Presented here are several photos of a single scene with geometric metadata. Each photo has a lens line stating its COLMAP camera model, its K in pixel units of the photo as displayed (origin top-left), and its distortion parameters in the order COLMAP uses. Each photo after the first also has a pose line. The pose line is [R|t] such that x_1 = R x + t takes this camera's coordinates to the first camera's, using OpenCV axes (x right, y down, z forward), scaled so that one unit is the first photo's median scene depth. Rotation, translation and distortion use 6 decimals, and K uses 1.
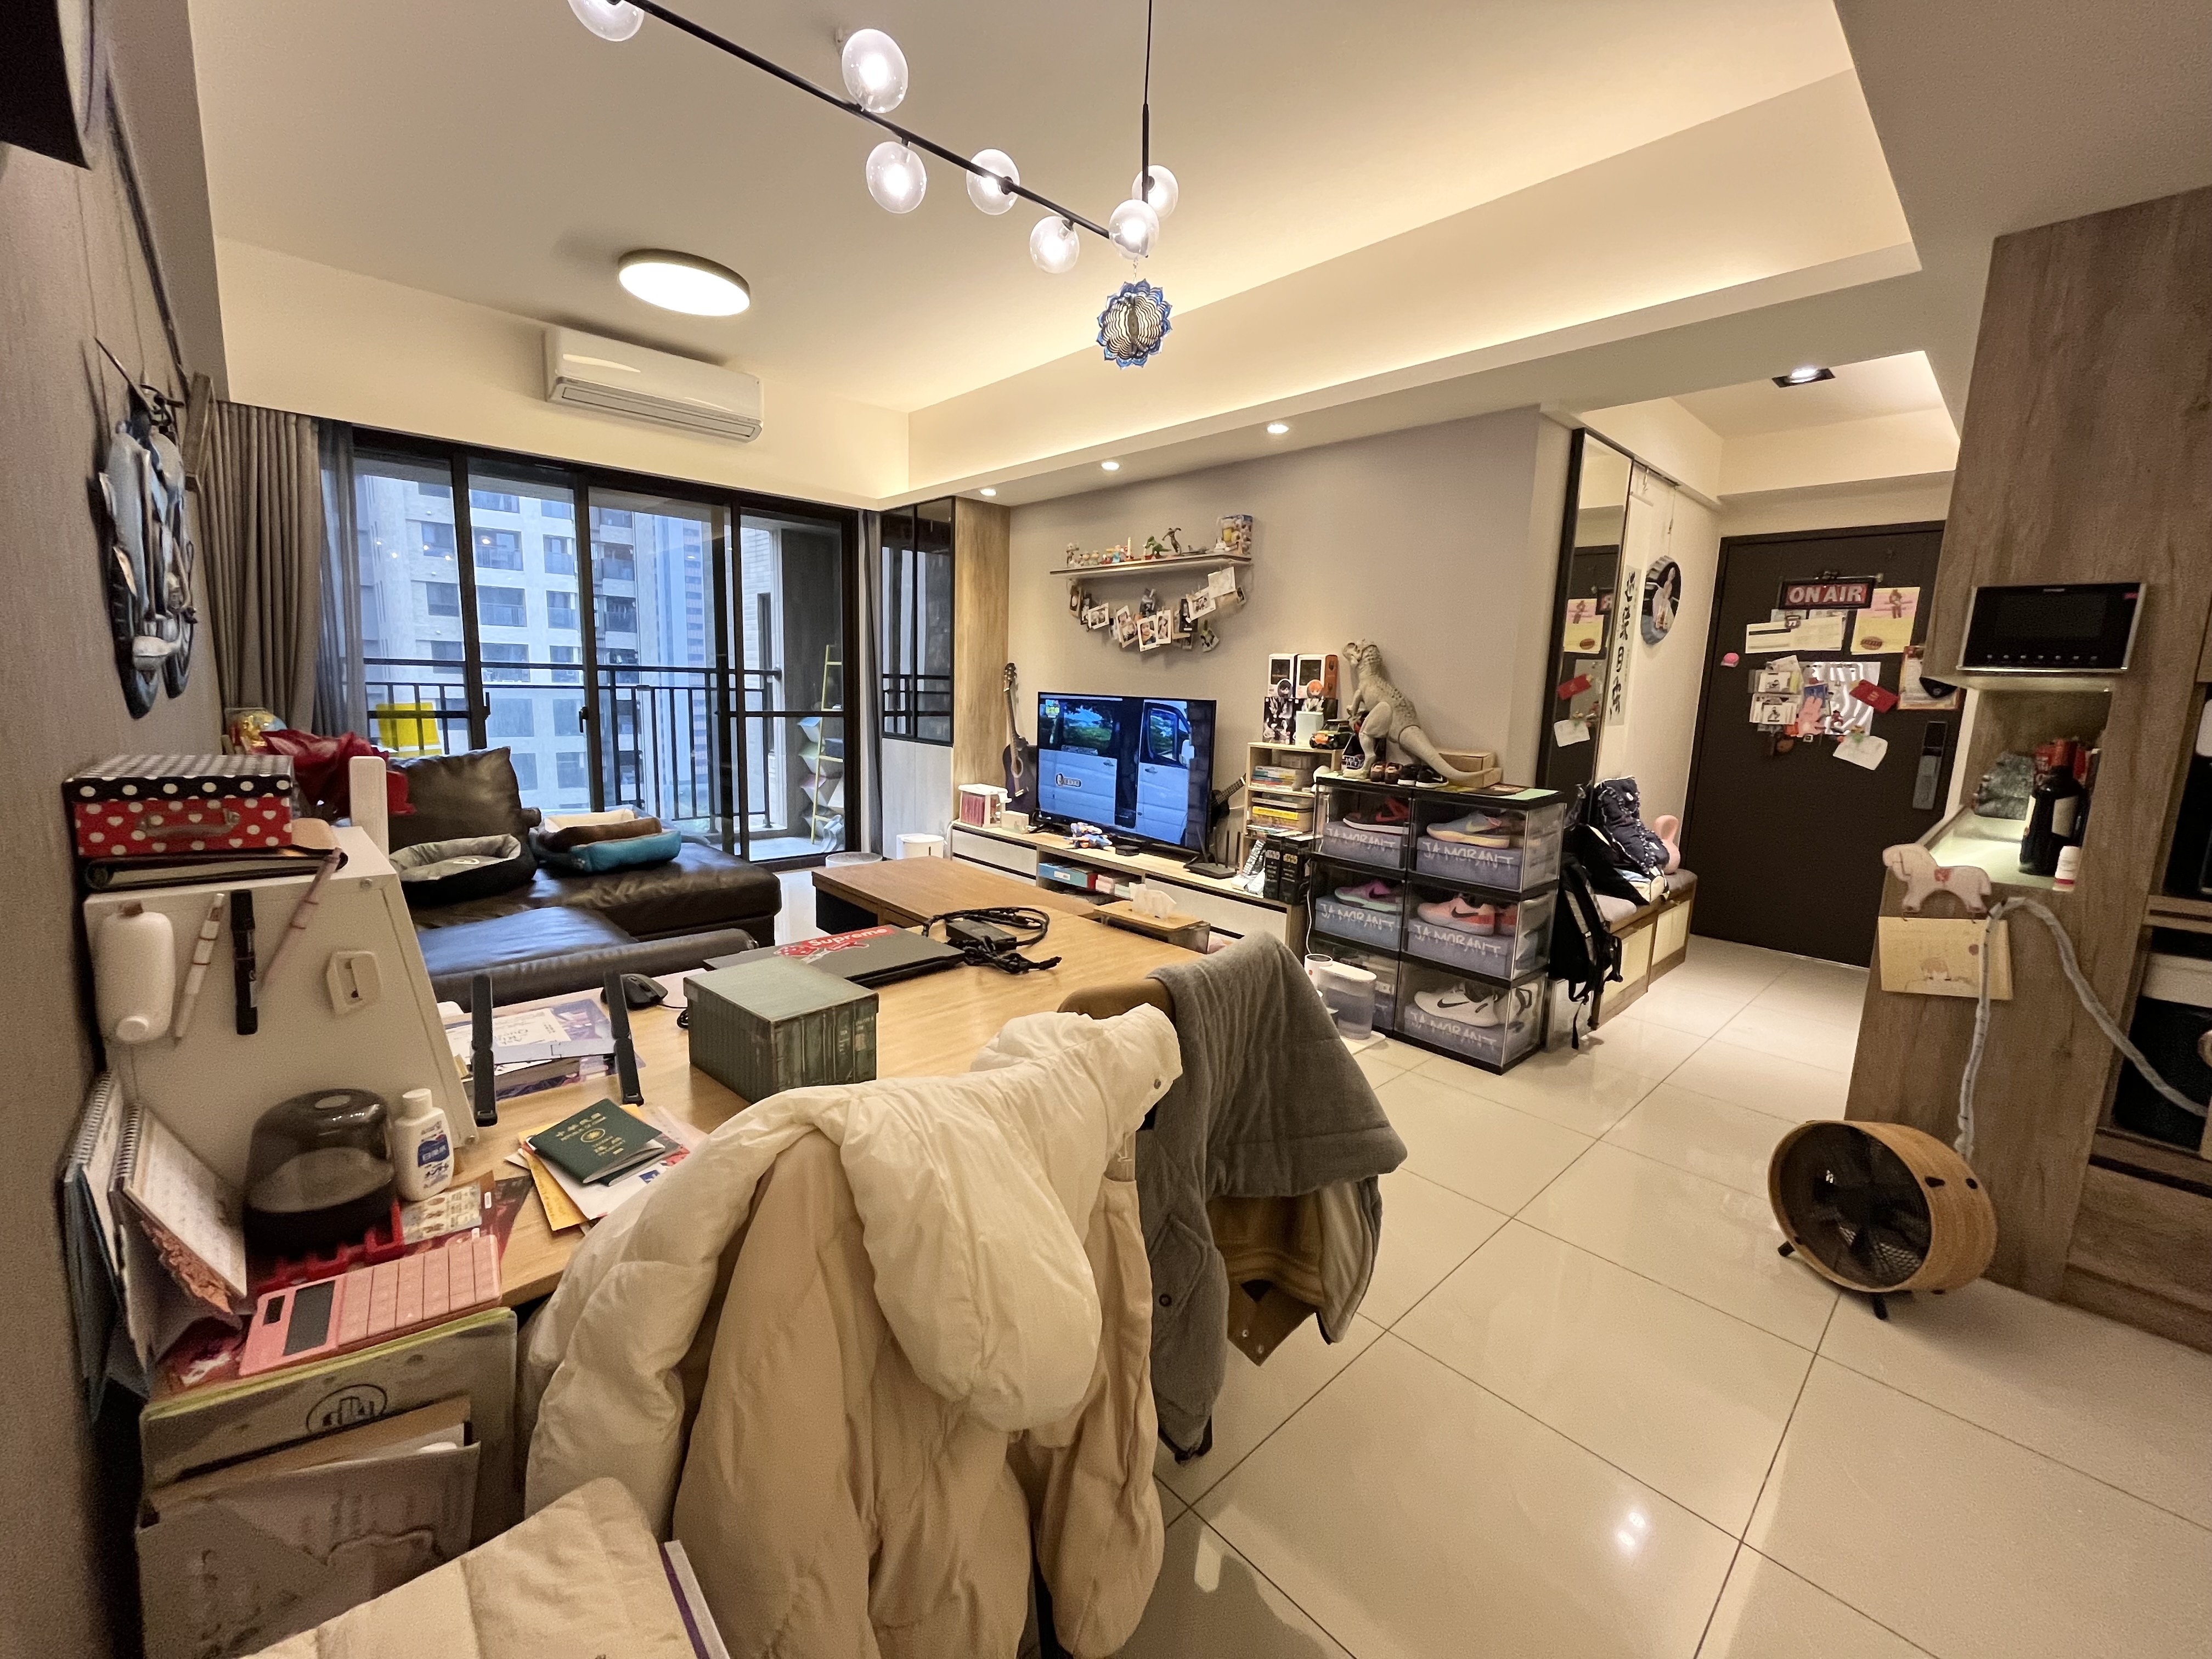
lens RADIAL K [[895.0, 0, 1099.7], [0, 895.0, 821.6], [0, 0, 1]] dist [-0.001934, -0.000484]
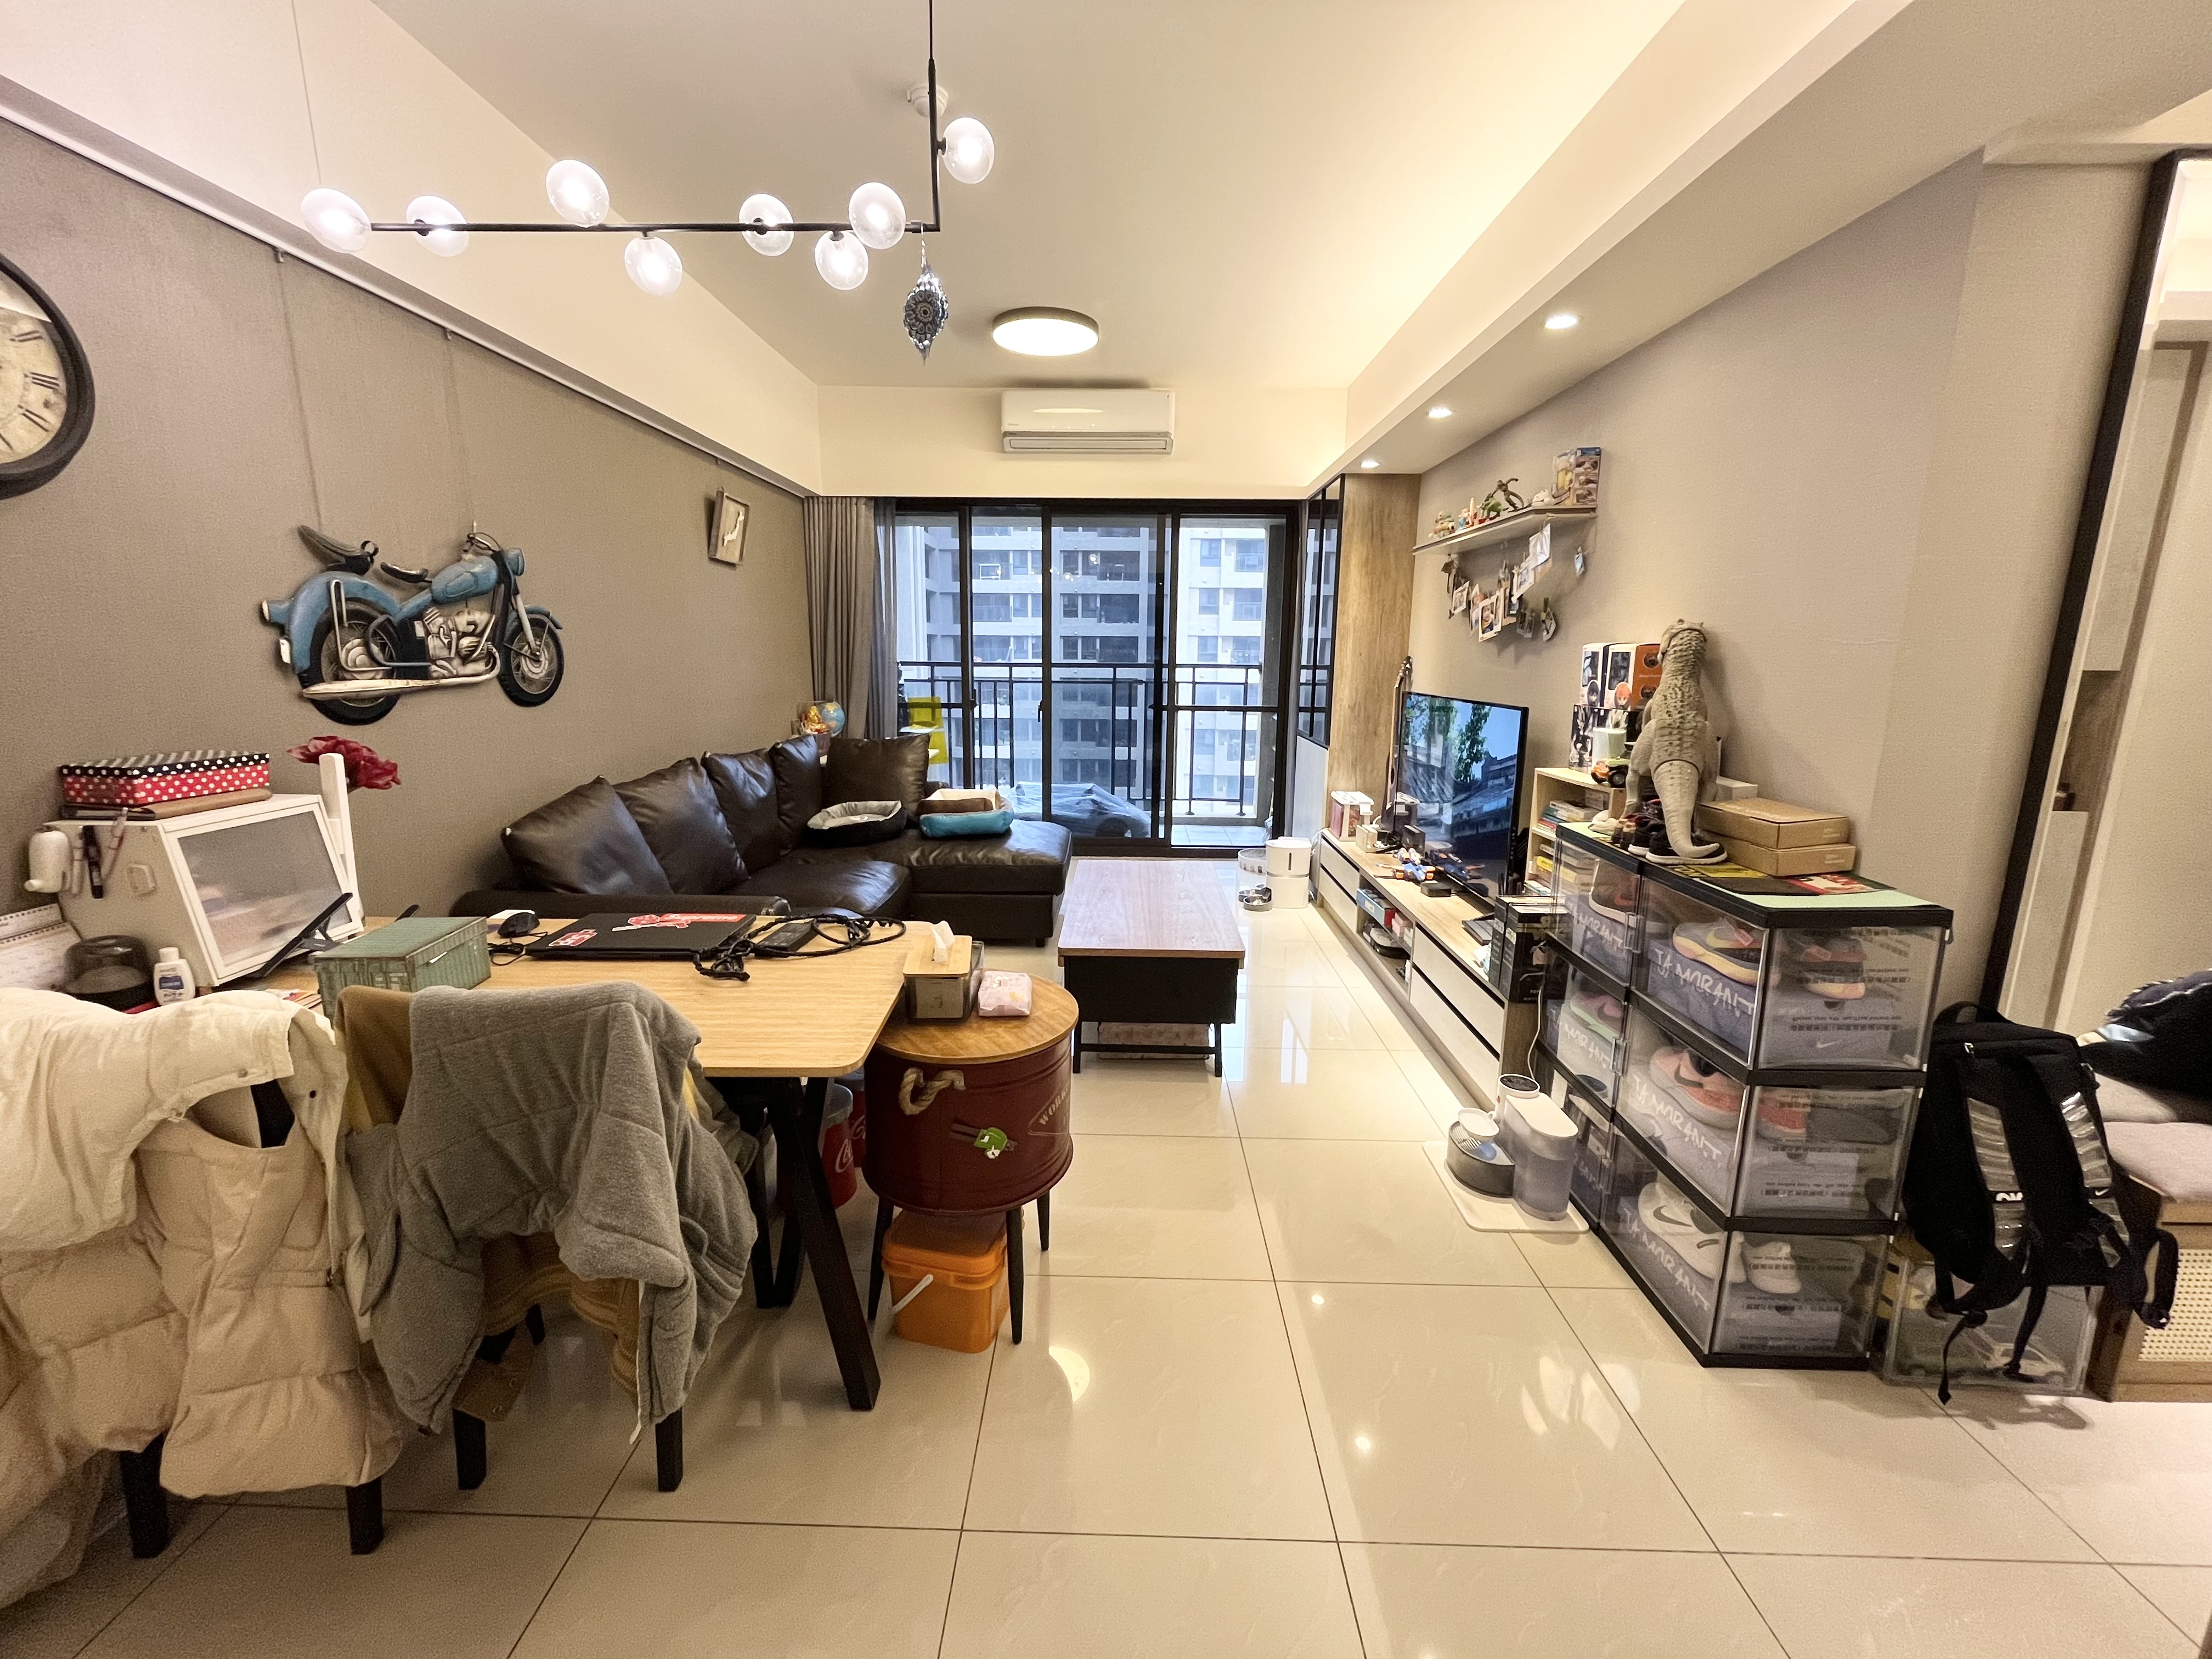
lens RADIAL K [[895.0, 0, 1099.7], [0, 895.0, 821.6], [0, 0, 1]] dist [-0.001934, -0.000484]
pose [[0.716797, 0.106946, -0.689032, 0.405246], [-0.093830, 0.993974, 0.056665, -0.051328], [0.690940, 0.024035, 0.722512, 0.227171]]
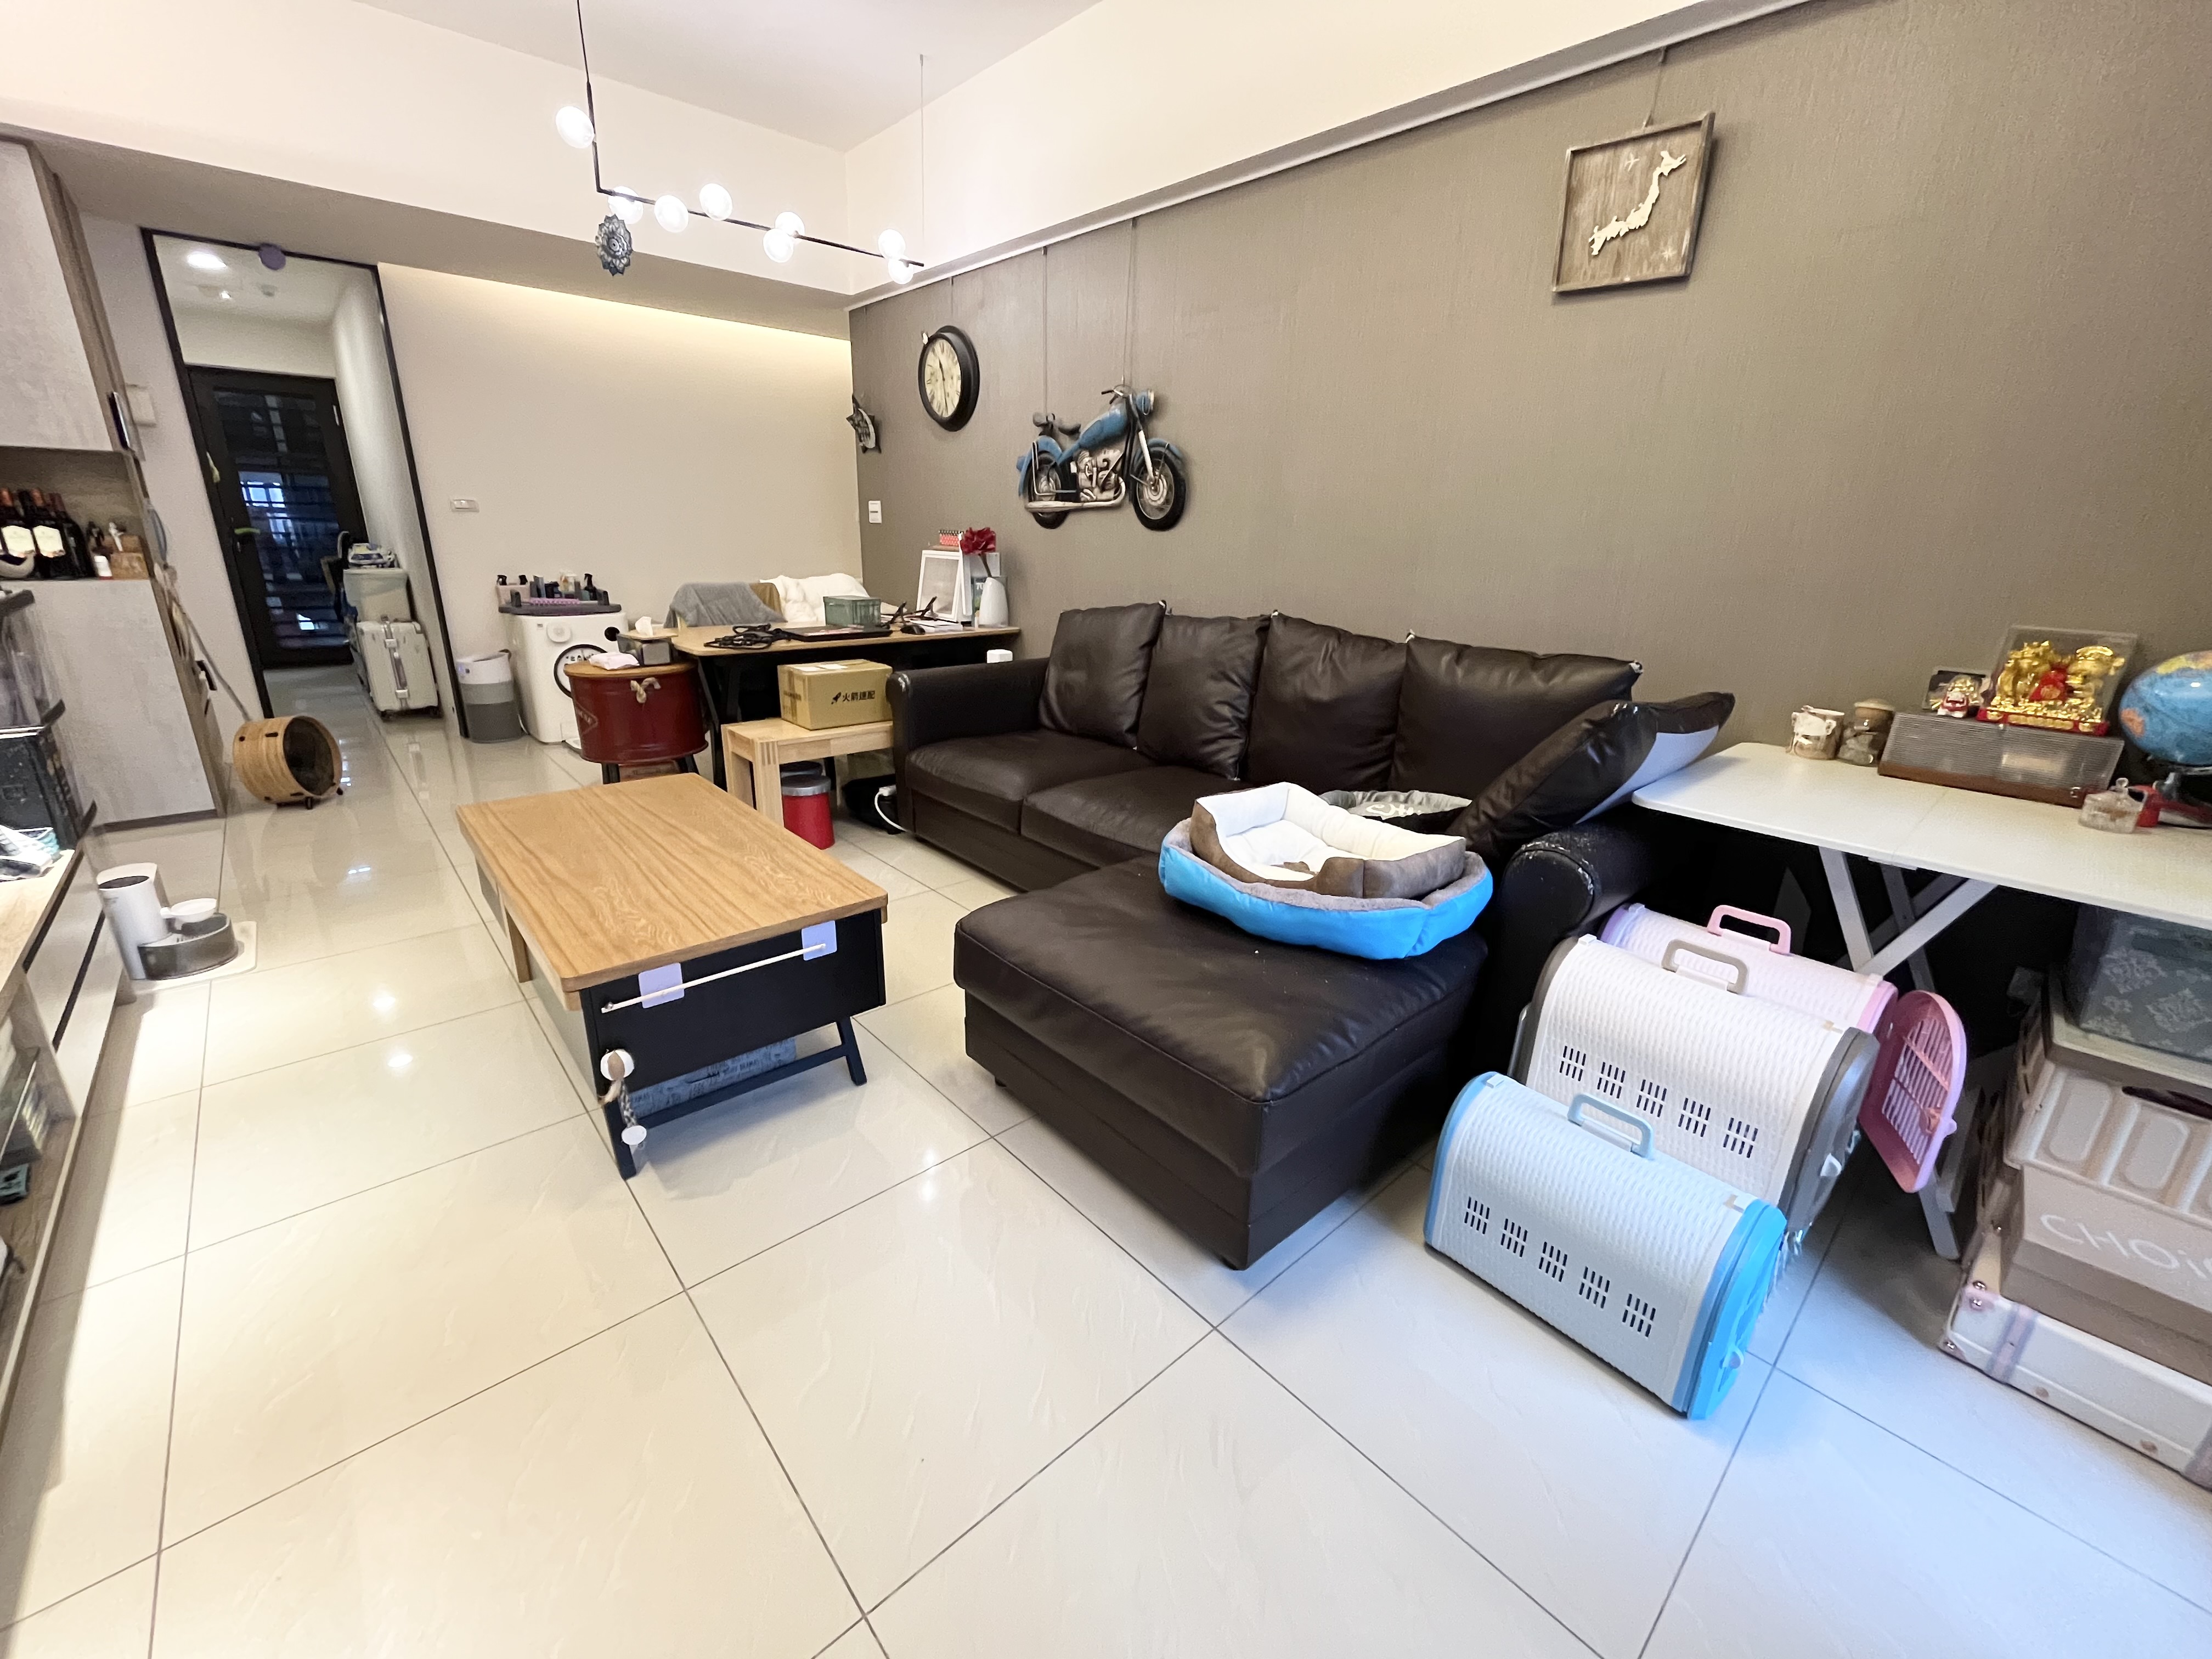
lens RADIAL K [[895.0, 0, 1099.7], [0, 895.0, 821.6], [0, 0, 1]] dist [-0.001934, -0.000484]
pose [[-0.997908, -0.064646, 0.000016, -0.411623], [-0.057634, 0.889769, 0.452758, -0.198612], [-0.029284, 0.451810, -0.891633, 1.336196]]
